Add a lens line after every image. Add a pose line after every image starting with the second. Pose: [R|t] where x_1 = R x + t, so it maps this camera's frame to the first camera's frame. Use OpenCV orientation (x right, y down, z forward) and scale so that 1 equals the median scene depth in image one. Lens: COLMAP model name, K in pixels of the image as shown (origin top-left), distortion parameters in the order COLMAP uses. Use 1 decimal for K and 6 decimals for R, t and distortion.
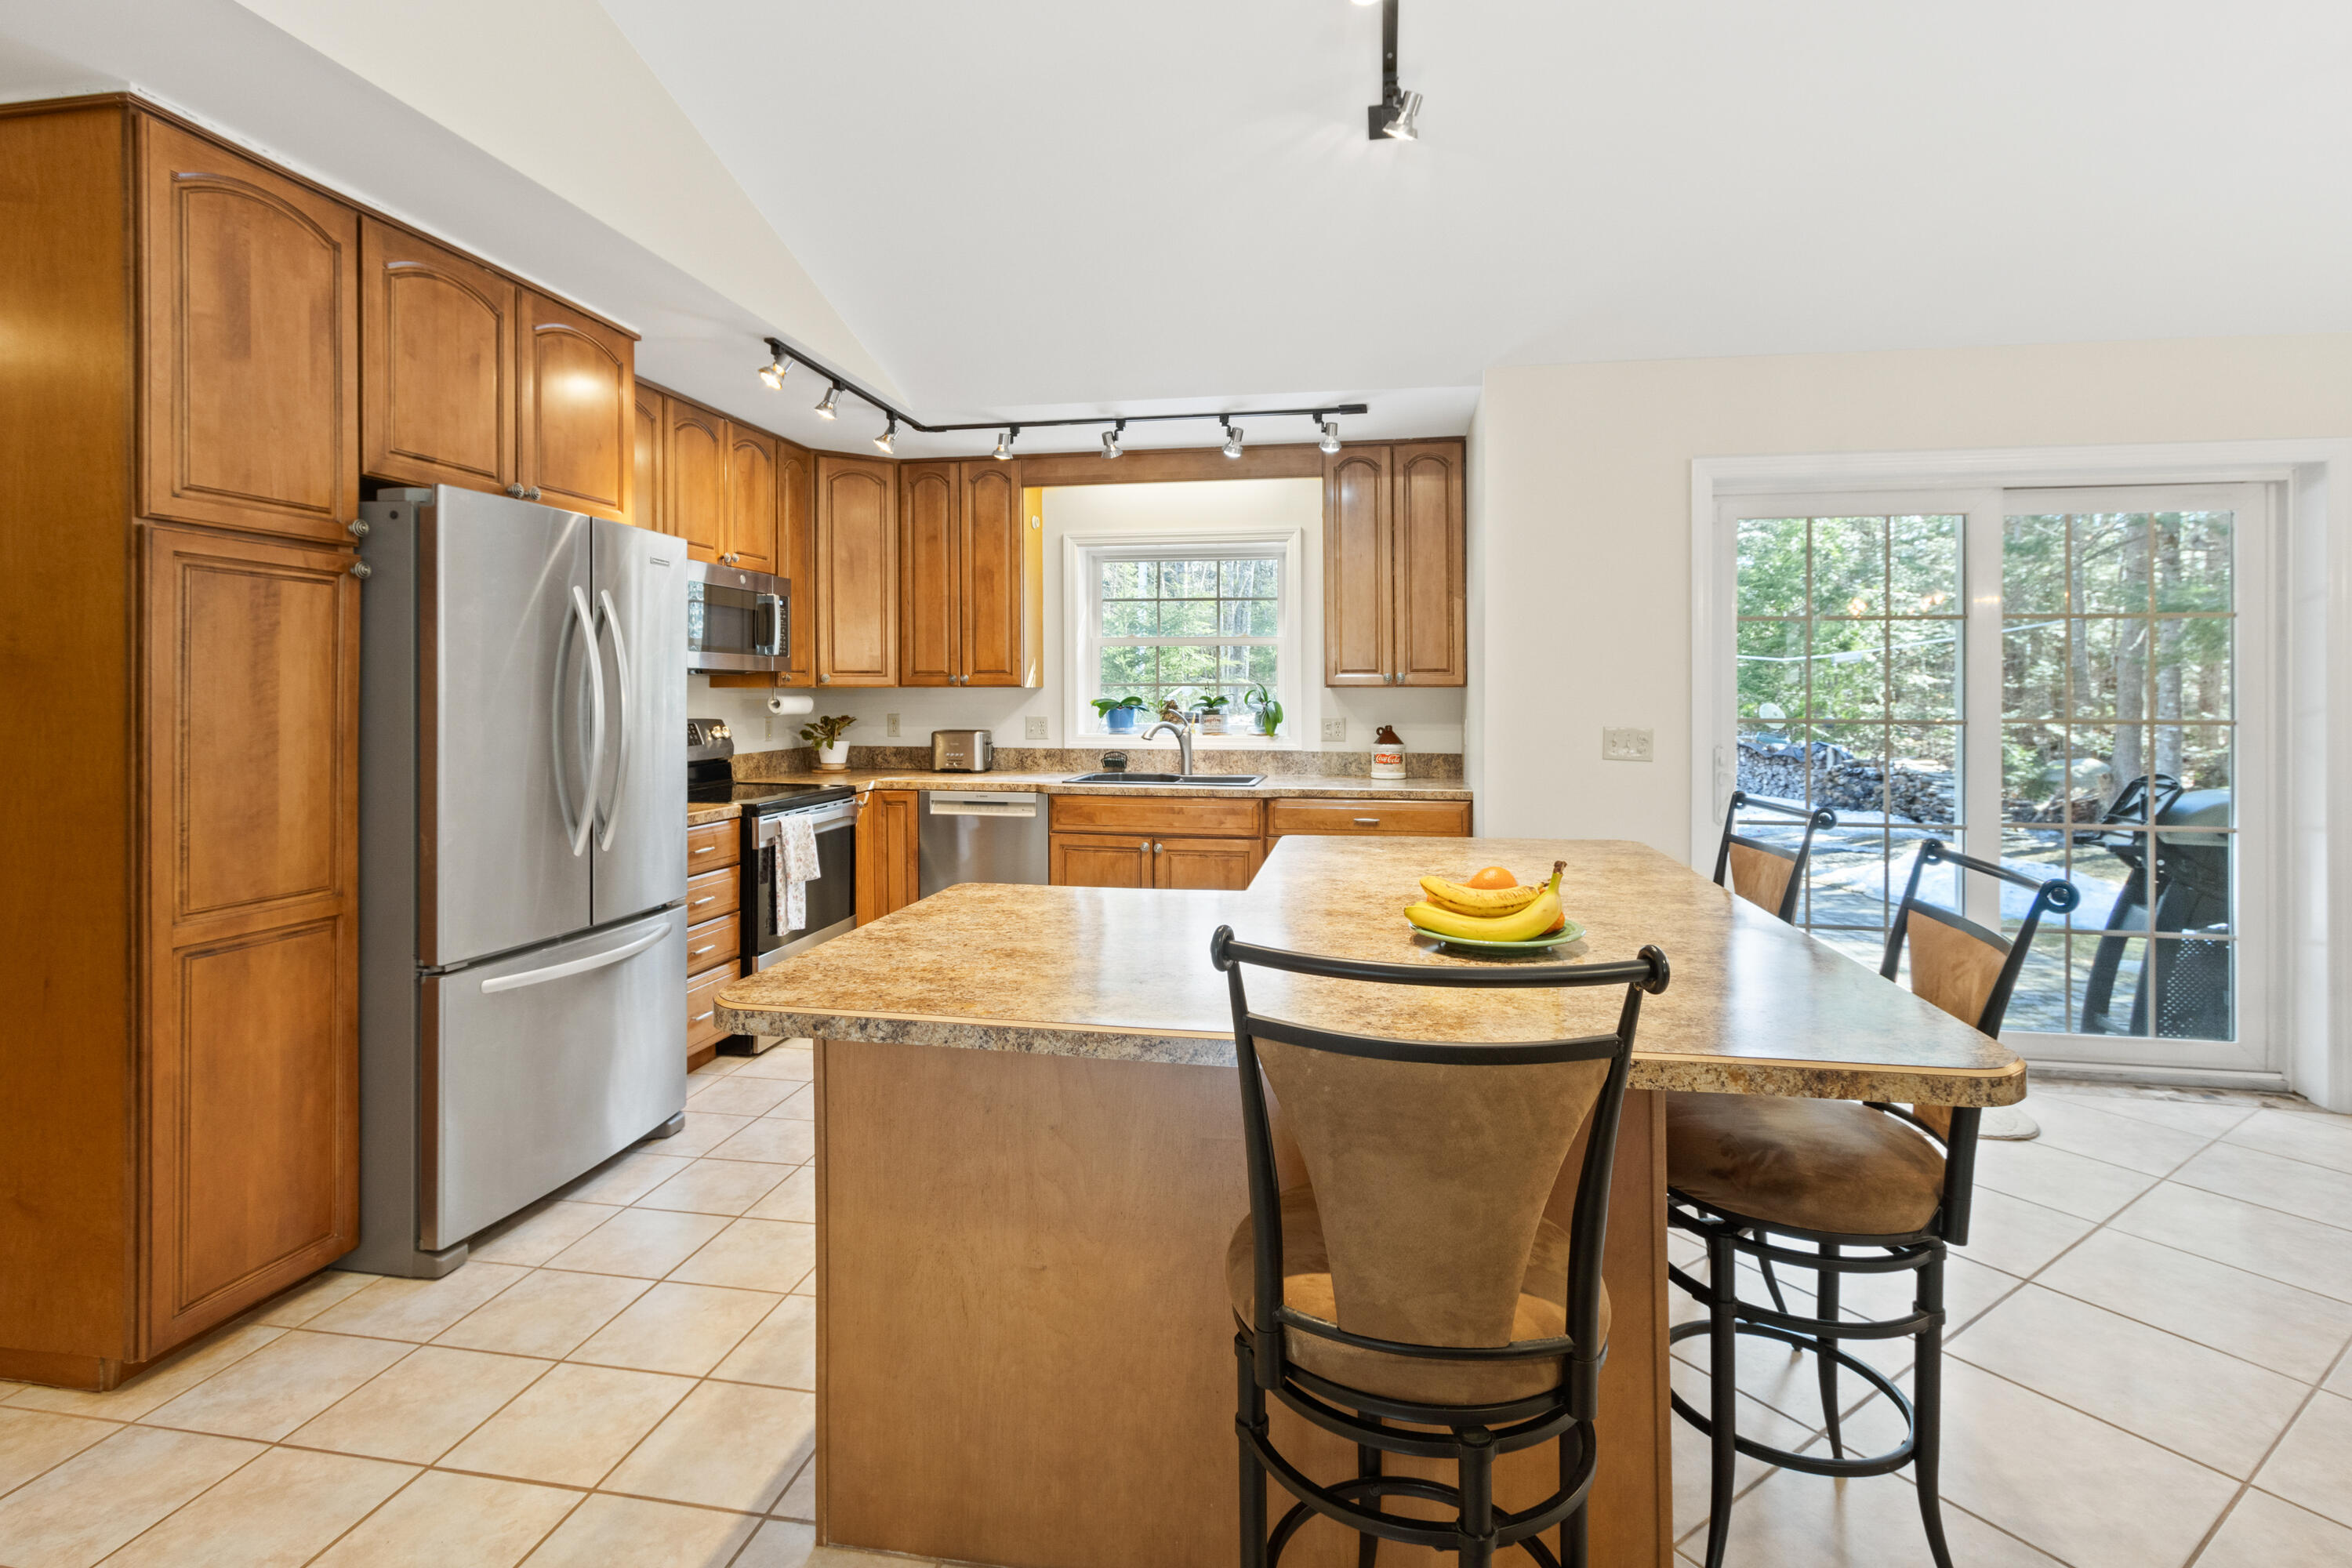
lens RADIAL K [[1129.5, 0, 1202.1], [0, 1129.5, 695.3], [0, 0, 1]] dist [0.001585, 0.000390]
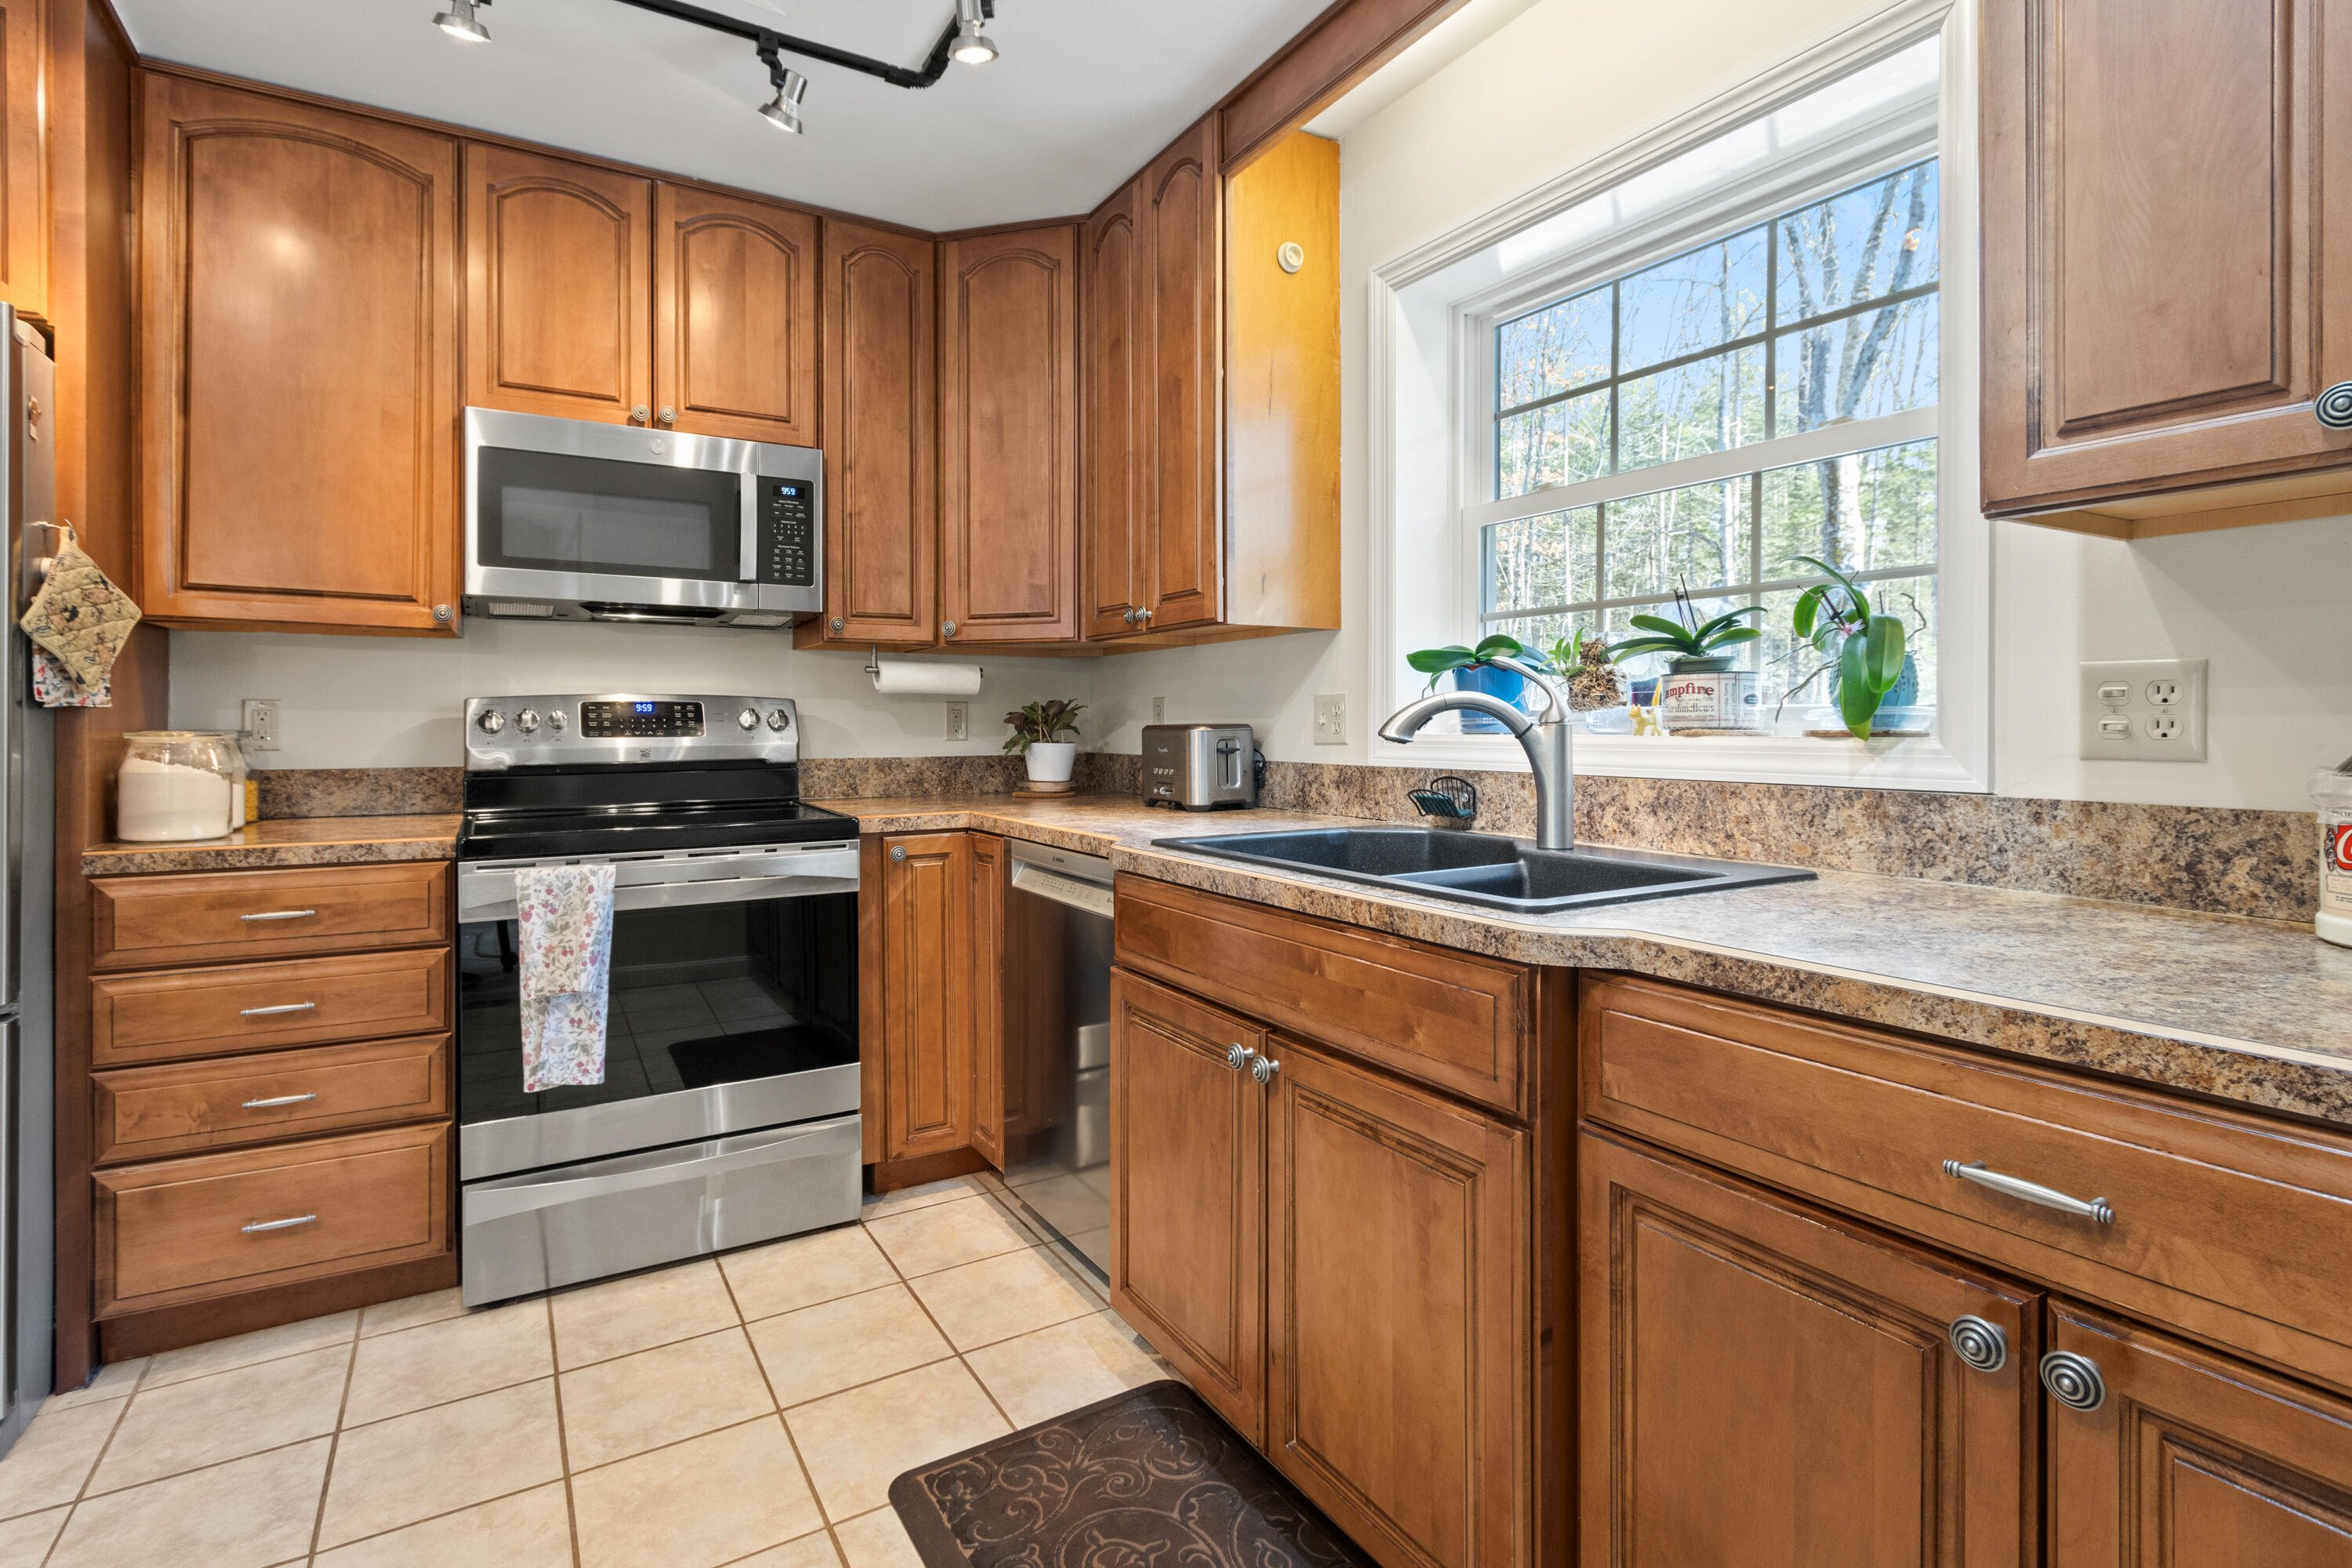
lens RADIAL K [[1132.8, 0, 1169.7], [0, 1132.8, 739.1], [0, 0, 1]] dist [0.002798, 0.000081]
pose [[0.641911, 0.006439, -0.766752, 0.174721], [0.000346, 0.999962, 0.008688, 0.035057], [0.766779, -0.005842, 0.641885, 0.703603]]
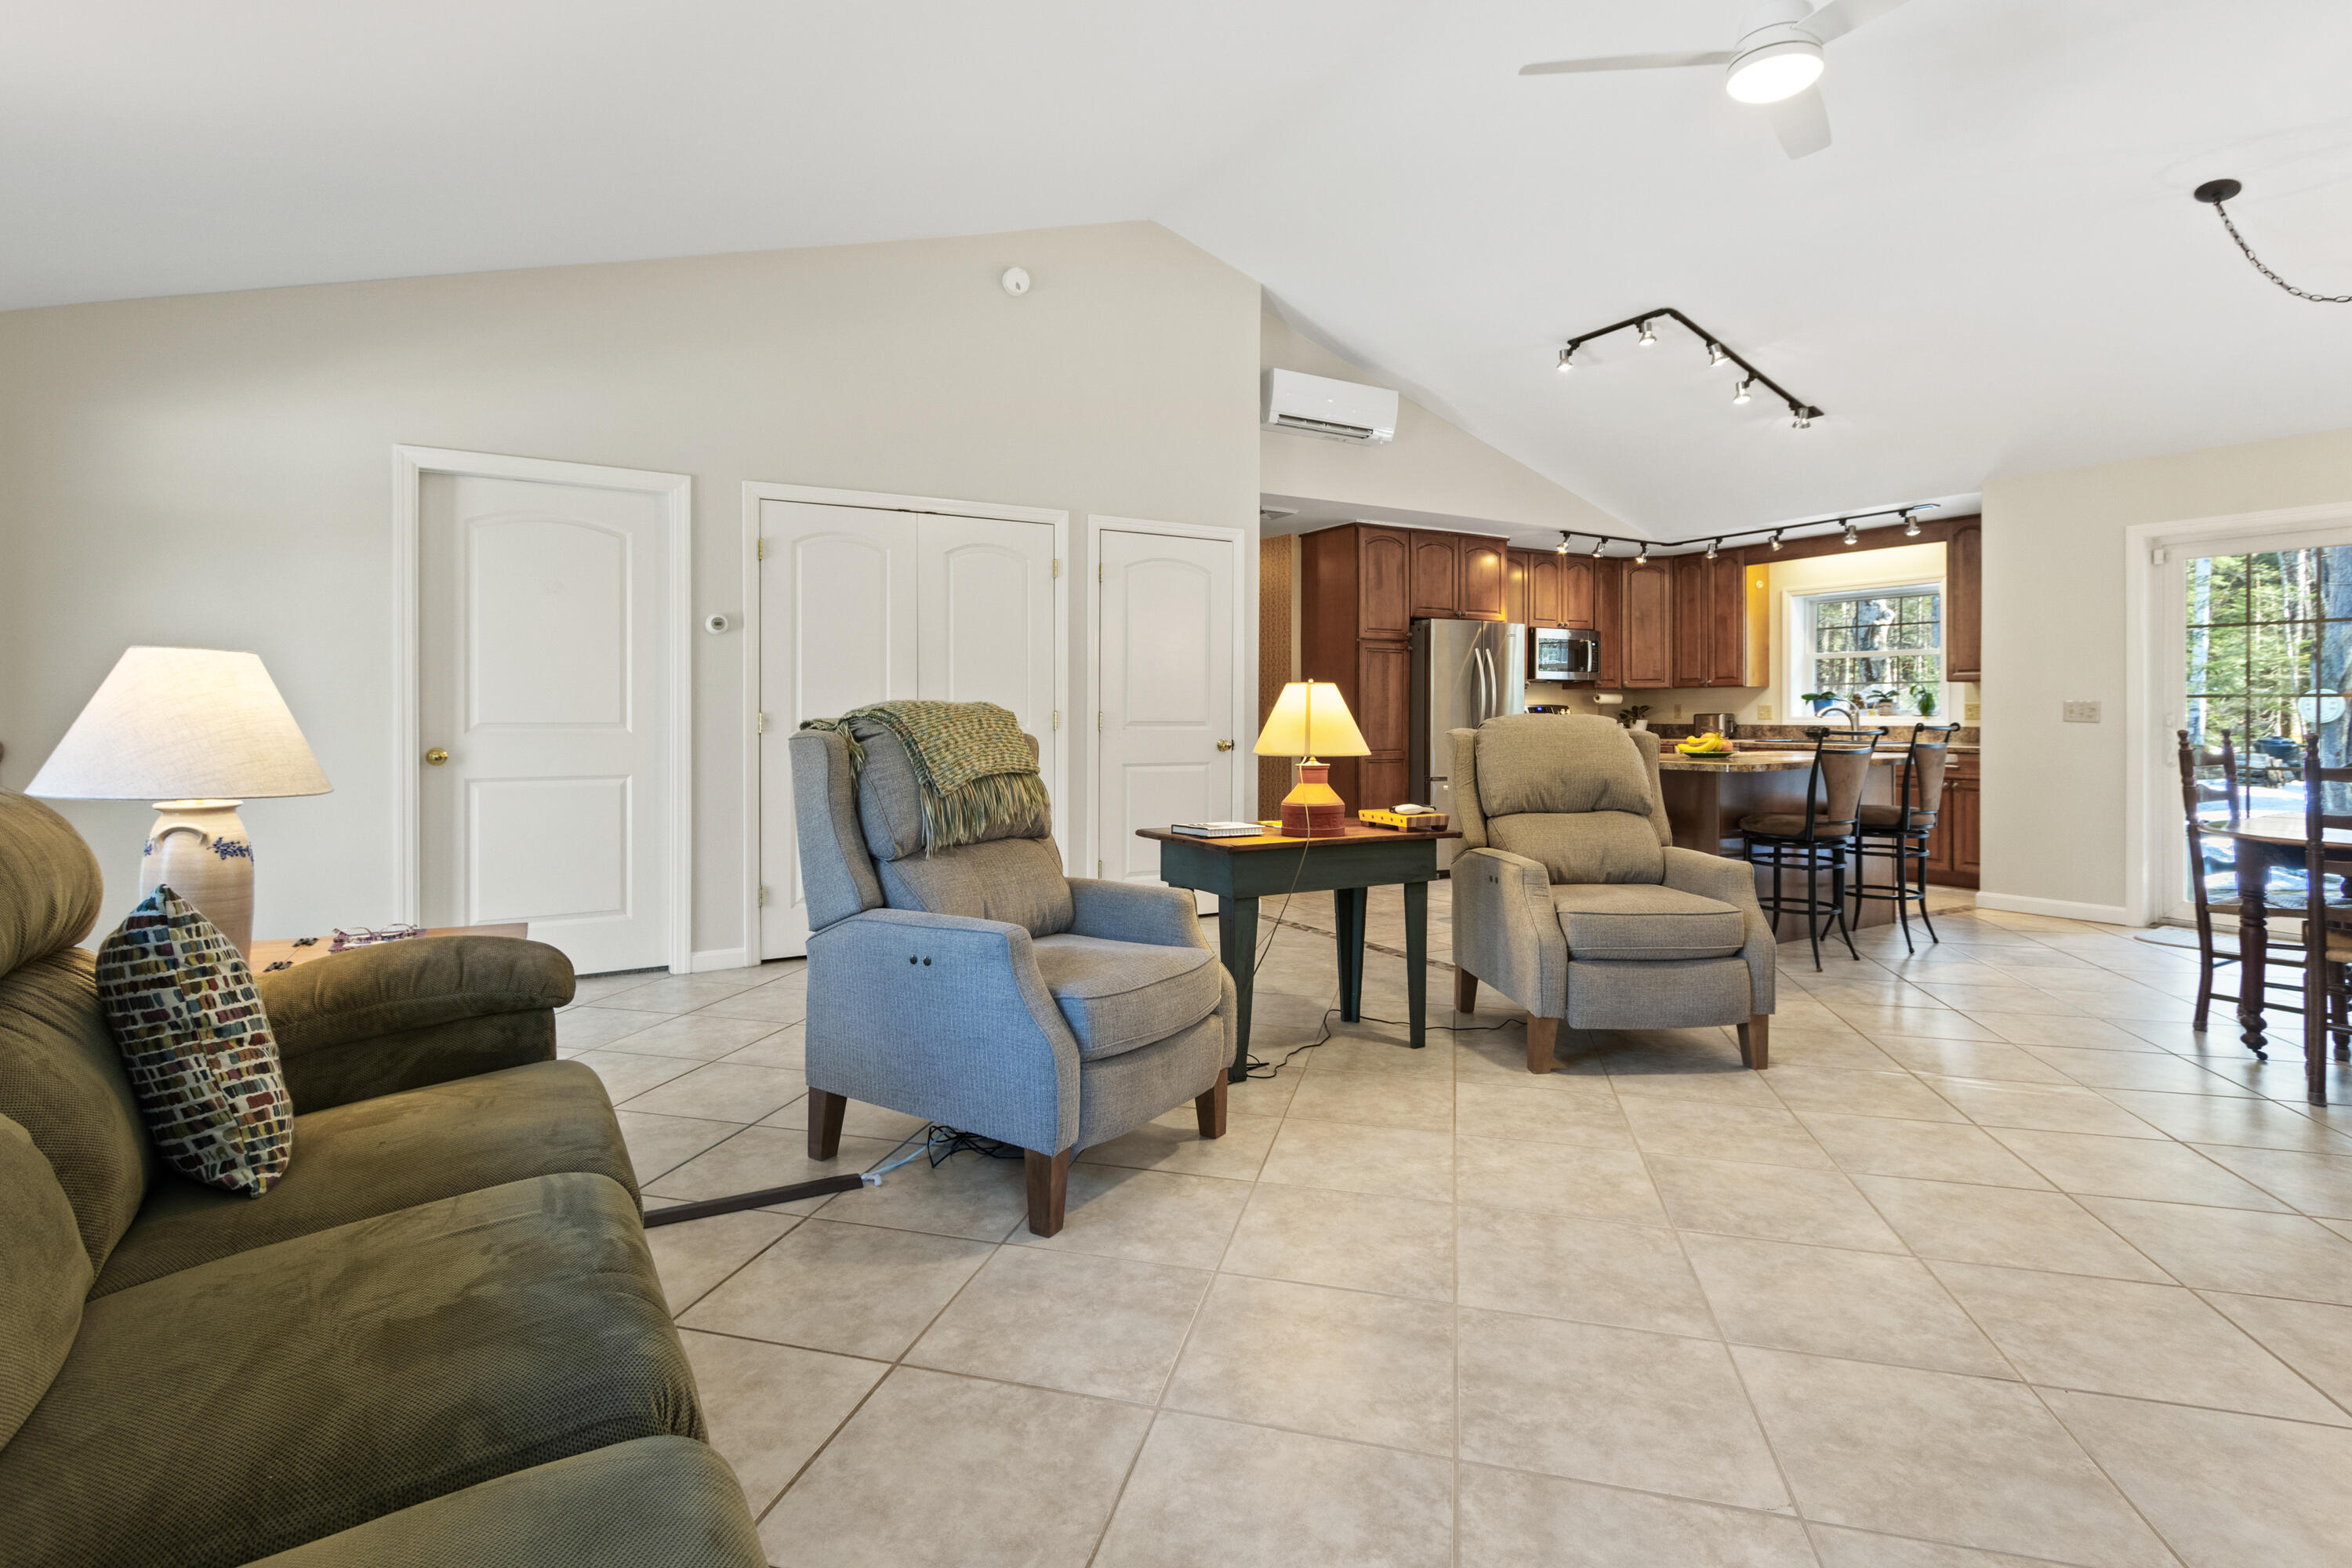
lens RADIAL K [[1132.8, 0, 1169.7], [0, 1132.8, 739.1], [0, 0, 1]] dist [0.002798, 0.000081]
pose [[0.641839, 0.013172, -0.766726, 0.576579], [0.002043, 0.999820, 0.018887, 0.036796], [0.766837, -0.013689, 0.641696, -0.710719]]
